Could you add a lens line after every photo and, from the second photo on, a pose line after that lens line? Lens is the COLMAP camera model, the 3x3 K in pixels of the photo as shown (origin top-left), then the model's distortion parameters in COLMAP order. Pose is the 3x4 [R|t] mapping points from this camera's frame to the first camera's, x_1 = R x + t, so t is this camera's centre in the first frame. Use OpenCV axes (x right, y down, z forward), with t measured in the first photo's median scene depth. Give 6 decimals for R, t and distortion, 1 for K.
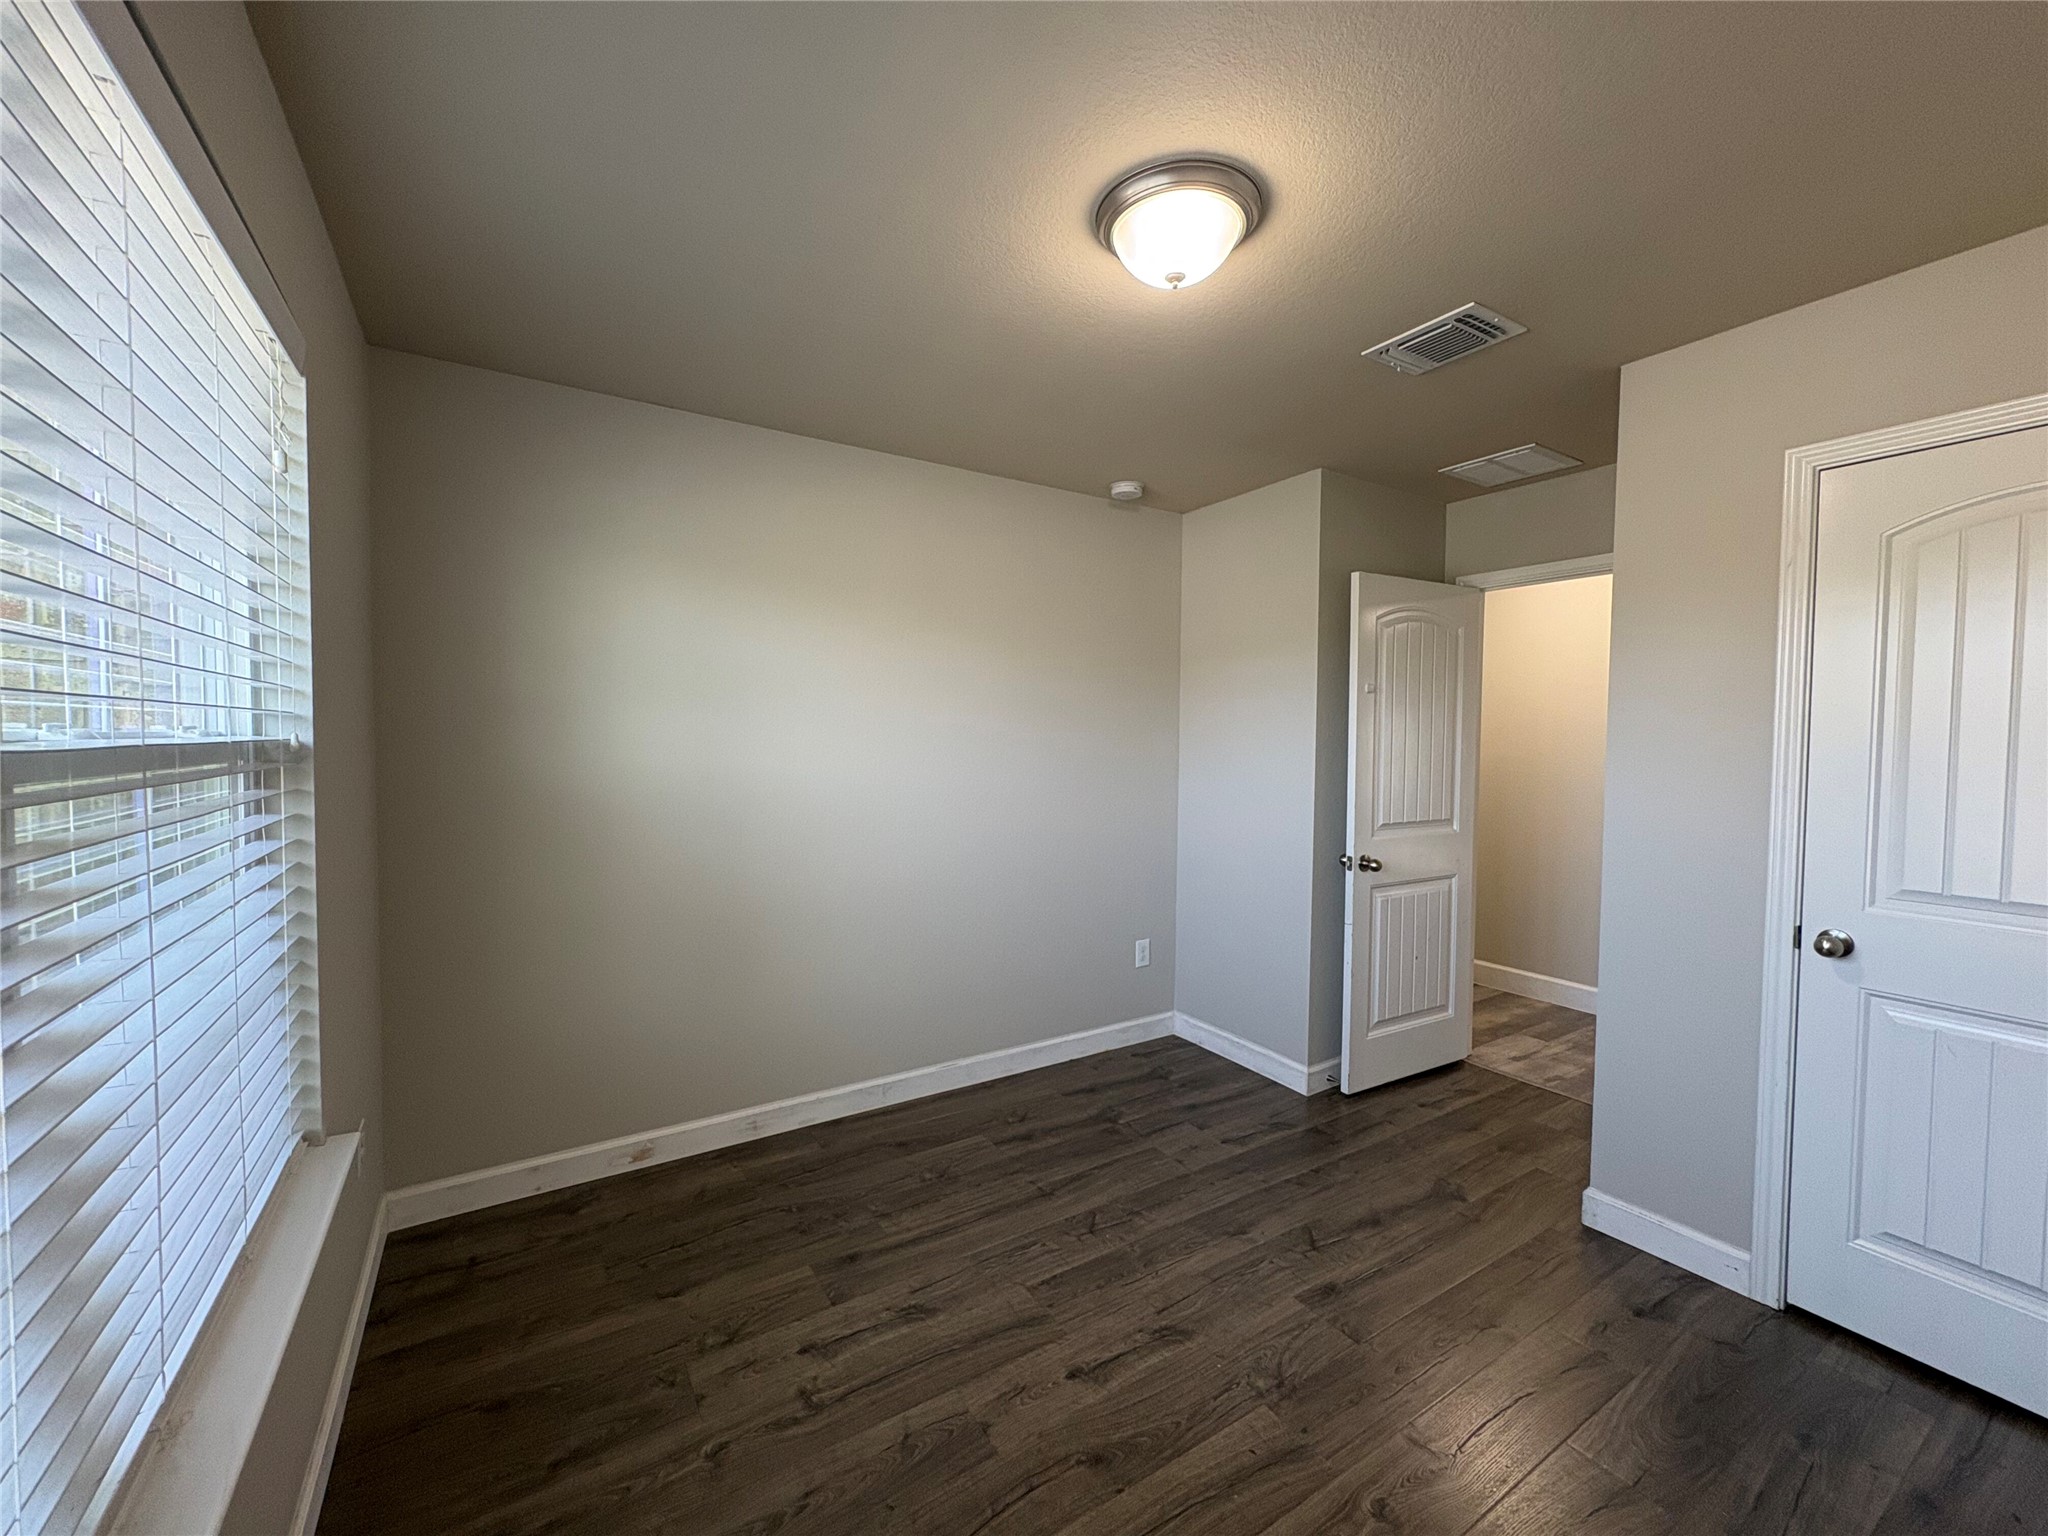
lens RADIAL K [[817.3, 0, 1021.1], [0, 817.3, 763.4], [0, 0, 1]] dist [0.001398, -0.000314]
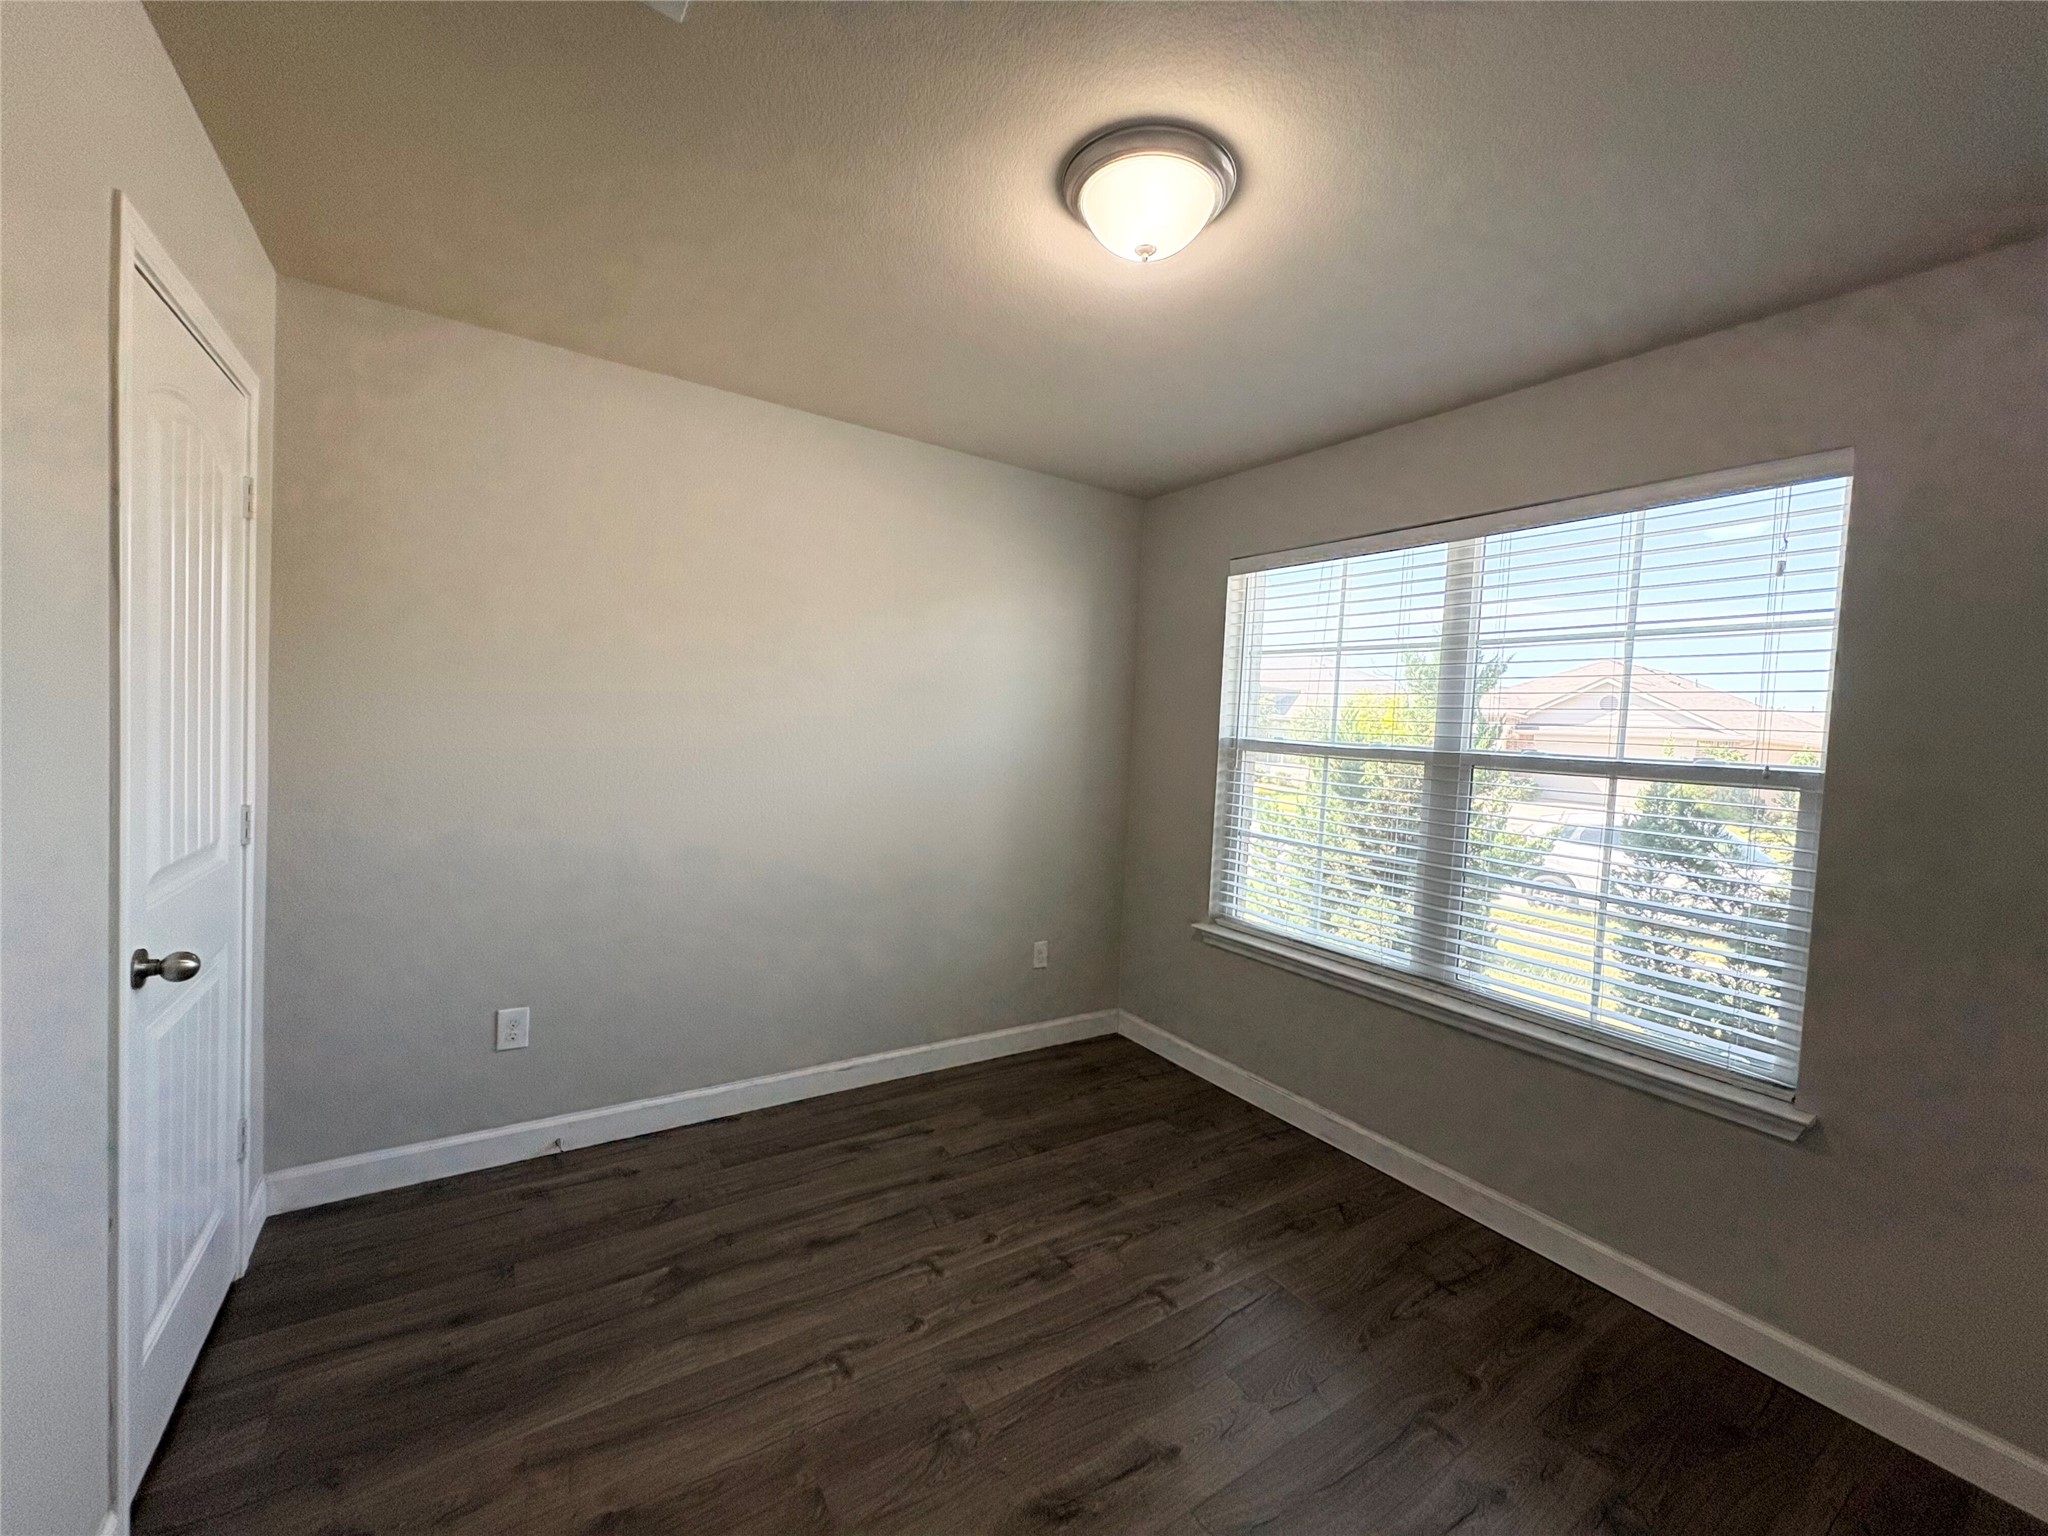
lens RADIAL K [[817.3, 0, 1021.1], [0, 817.3, 763.4], [0, 0, 1]] dist [0.001398, -0.000314]
pose [[-0.997961, -0.058675, -0.025104, 0.316669], [-0.060546, 0.994812, 0.081745, -0.063039], [0.020177, 0.083099, -0.996337, 1.956651]]
